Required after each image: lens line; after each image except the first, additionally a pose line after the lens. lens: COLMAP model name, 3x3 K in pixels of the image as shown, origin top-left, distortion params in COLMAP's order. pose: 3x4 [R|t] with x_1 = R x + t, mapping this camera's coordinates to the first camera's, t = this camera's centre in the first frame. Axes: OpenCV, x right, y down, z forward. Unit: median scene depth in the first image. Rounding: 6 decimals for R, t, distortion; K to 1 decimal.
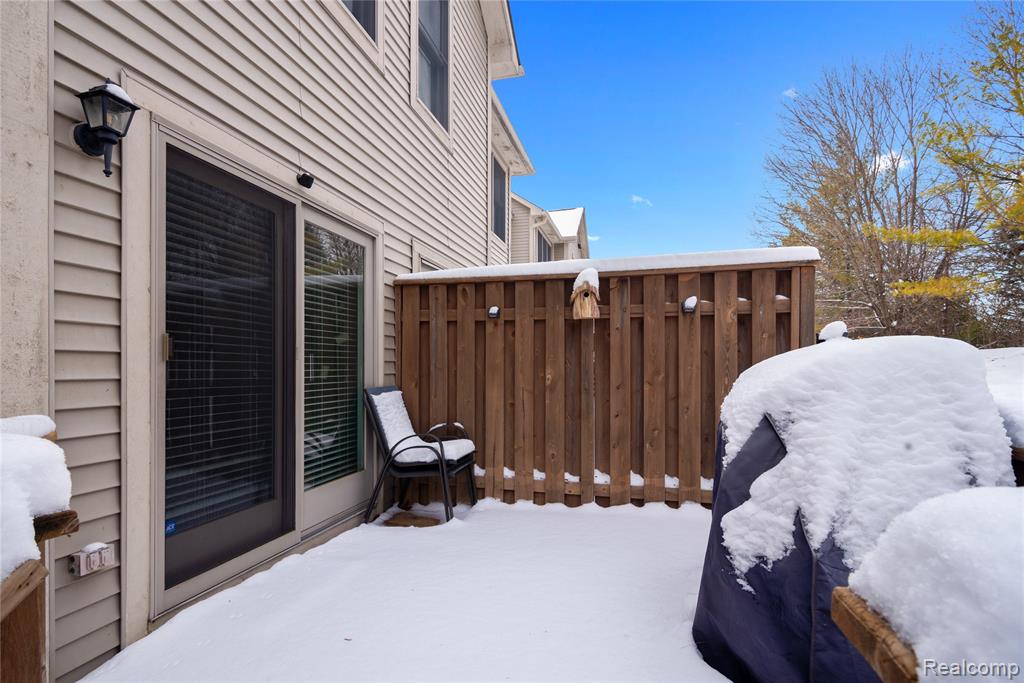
lens RADIAL K [[508.9, 0, 510.0], [0, 508.9, 377.4], [0, 0, 1]] dist [0.000595, 0.000006]
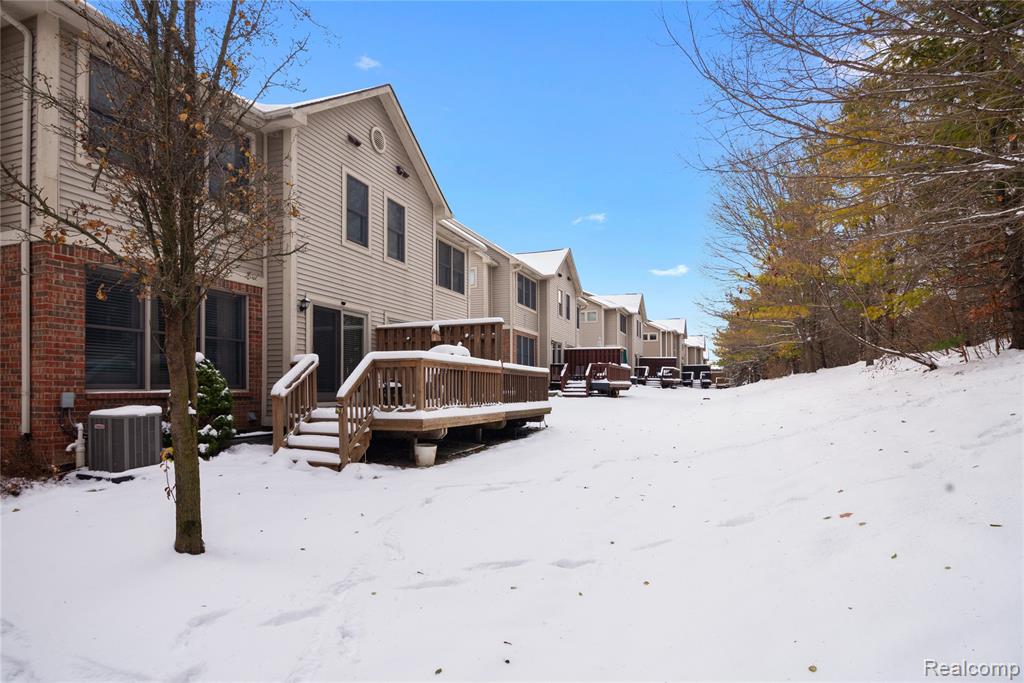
lens RADIAL K [[533.3, 0, 516.3], [0, 533.3, 382.8], [0, 0, 1]] dist [0.002502, 0.000173]
pose [[0.994835, -0.000656, -0.101503, 0.947261], [-0.001835, 0.999699, -0.024446, 0.207318], [0.101488, 0.024506, 0.994535, -2.070940]]
